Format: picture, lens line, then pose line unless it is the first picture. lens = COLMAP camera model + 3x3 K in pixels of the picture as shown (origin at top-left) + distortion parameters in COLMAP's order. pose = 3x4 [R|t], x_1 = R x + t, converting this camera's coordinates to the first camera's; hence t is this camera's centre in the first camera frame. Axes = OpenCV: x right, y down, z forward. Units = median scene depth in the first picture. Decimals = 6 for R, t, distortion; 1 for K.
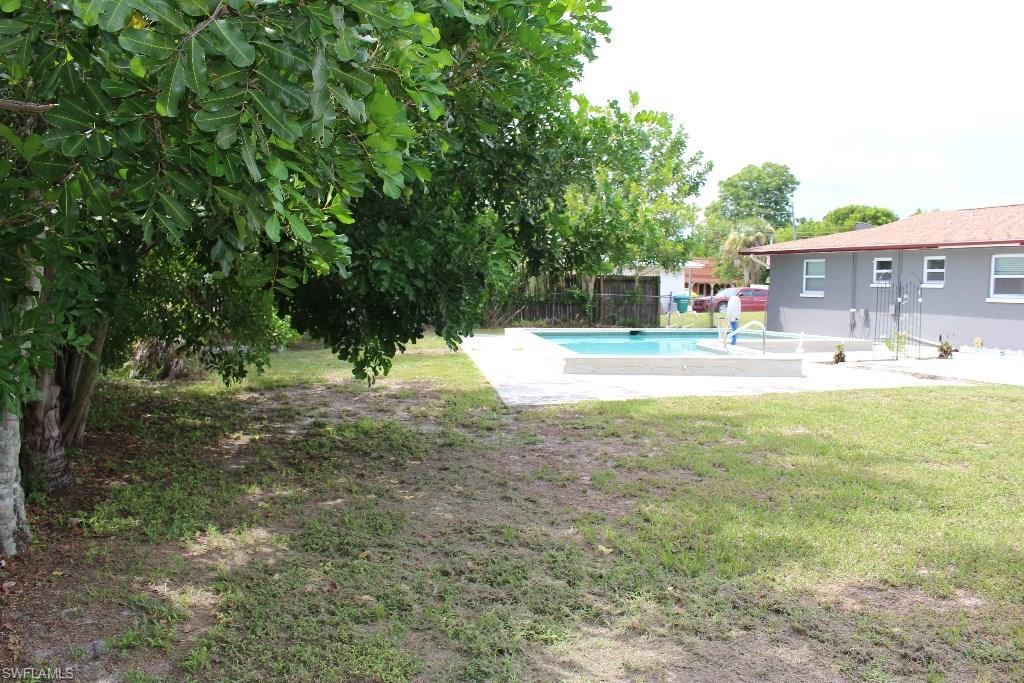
lens RADIAL K [[878.6, 0, 512.0], [0, 878.6, 341.5], [0, 0, 1]] dist [-0.079819, 0.009824]
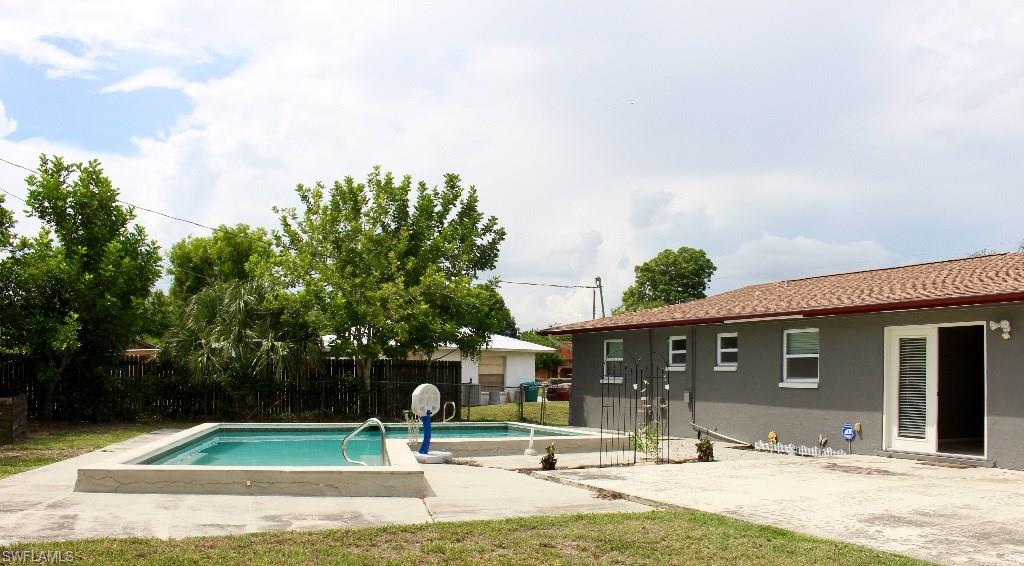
lens RADIAL K [[892.5, 0, 512.0], [0, 892.5, 283.0], [0, 0, 1]] dist [-0.090598, 0.002323]
pose [[0.997572, 0.003842, 0.069539, 0.222157], [0.007583, 0.986549, -0.163291, -0.007842], [-0.069231, 0.163422, 0.984124, 0.157543]]
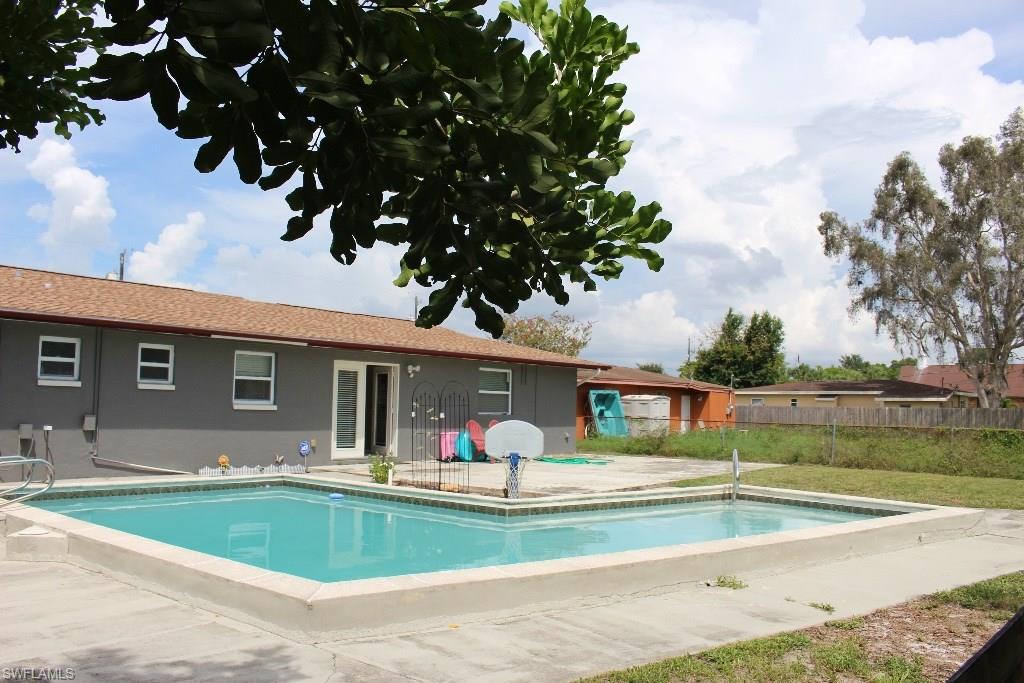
lens RADIAL K [[878.6, 0, 512.0], [0, 878.6, 341.5], [0, 0, 1]] dist [-0.079819, 0.009824]
pose [[-0.536467, 0.037472, 0.843089, -0.242179], [0.028500, 0.999248, -0.026278, -0.074616], [-0.843440, 0.009931, -0.537132, 1.129803]]
